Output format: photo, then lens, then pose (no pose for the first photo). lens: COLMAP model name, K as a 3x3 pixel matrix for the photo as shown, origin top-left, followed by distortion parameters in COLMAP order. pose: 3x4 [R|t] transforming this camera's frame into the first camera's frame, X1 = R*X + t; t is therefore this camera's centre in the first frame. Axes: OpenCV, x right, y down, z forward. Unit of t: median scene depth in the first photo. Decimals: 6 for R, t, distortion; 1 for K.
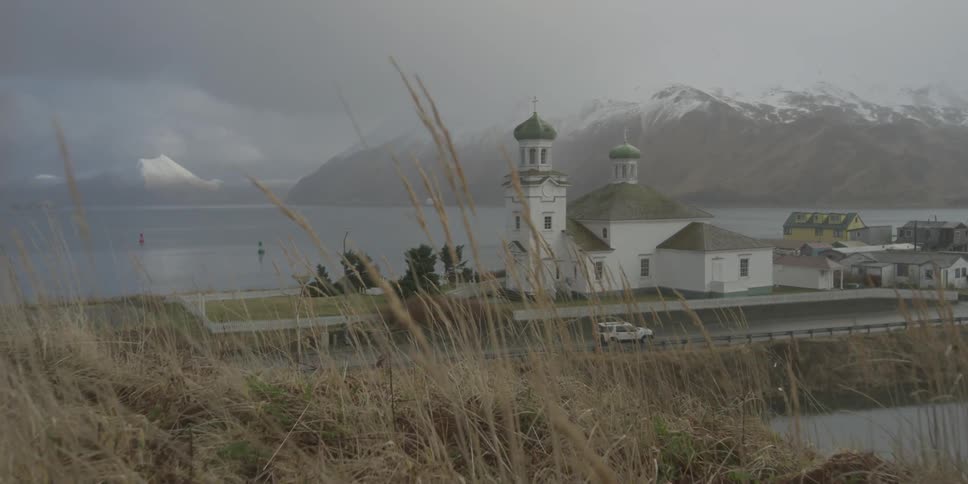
lens RADIAL K [[818.3, 0, 505.6], [0, 818.3, 244.0], [0, 0, 1]] dist [-0.000935, 0.008541]
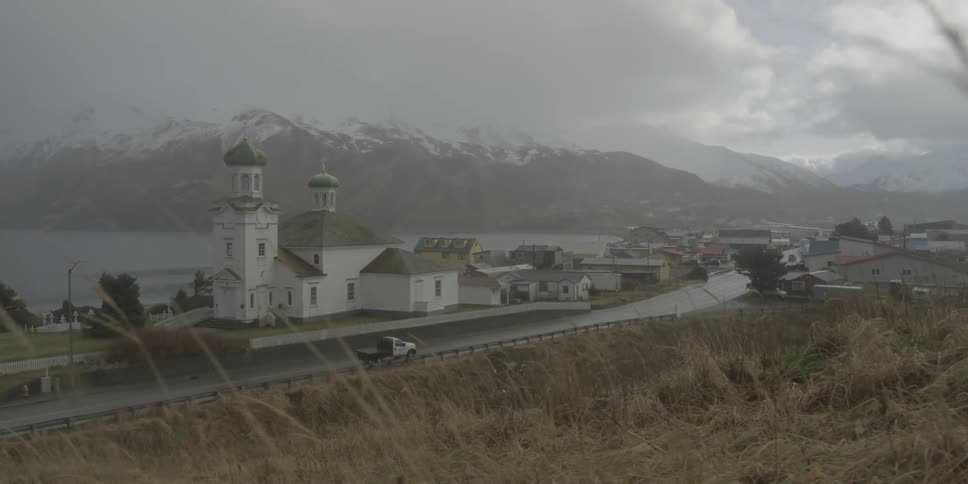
lens RADIAL K [[818.3, 0, 505.6], [0, 818.3, 244.0], [0, 0, 1]] dist [-0.000935, 0.008541]
pose [[0.863201, -0.004740, 0.504839, -0.183458], [0.019700, 0.999511, -0.024300, -0.002595], [-0.504476, 0.030921, 0.862872, -0.009924]]
